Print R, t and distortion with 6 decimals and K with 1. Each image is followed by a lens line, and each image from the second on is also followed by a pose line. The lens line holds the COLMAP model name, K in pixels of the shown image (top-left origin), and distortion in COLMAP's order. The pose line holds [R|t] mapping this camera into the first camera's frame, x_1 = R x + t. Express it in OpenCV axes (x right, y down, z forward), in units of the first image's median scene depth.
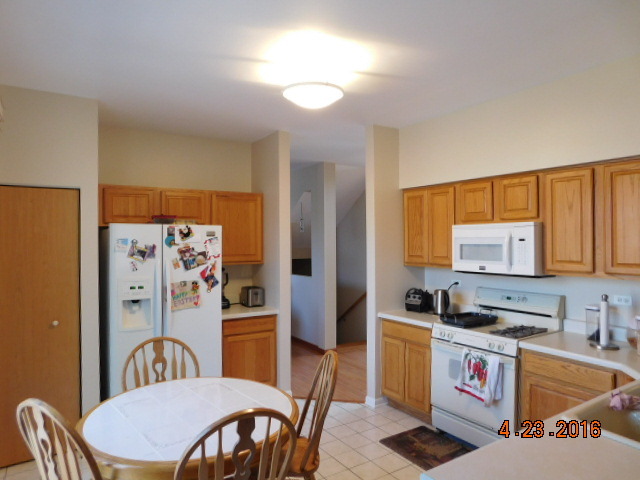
lens RADIAL K [[427.0, 0, 321.0], [0, 427.0, 240.4], [0, 0, 1]] dist [-0.078348, 0.073387]
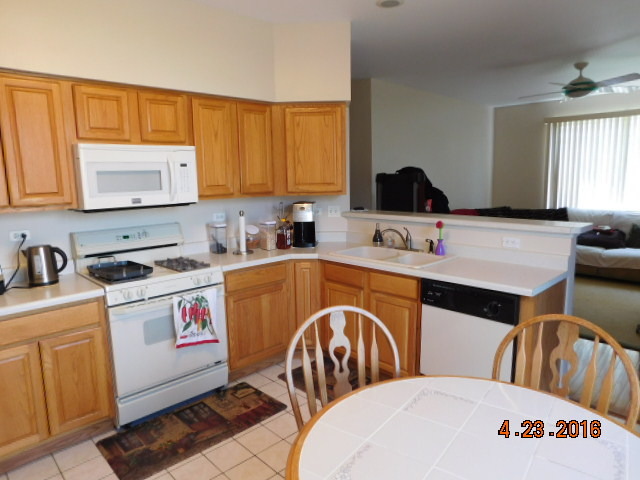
lens RADIAL K [[427.0, 0, 321.0], [0, 427.0, 240.4], [0, 0, 1]] dist [-0.078348, 0.073387]
pose [[-0.202129, -0.141526, 0.969079, -0.496066], [0.015706, 0.988908, 0.147698, 0.028546], [-0.979233, 0.045074, -0.197665, 0.866383]]
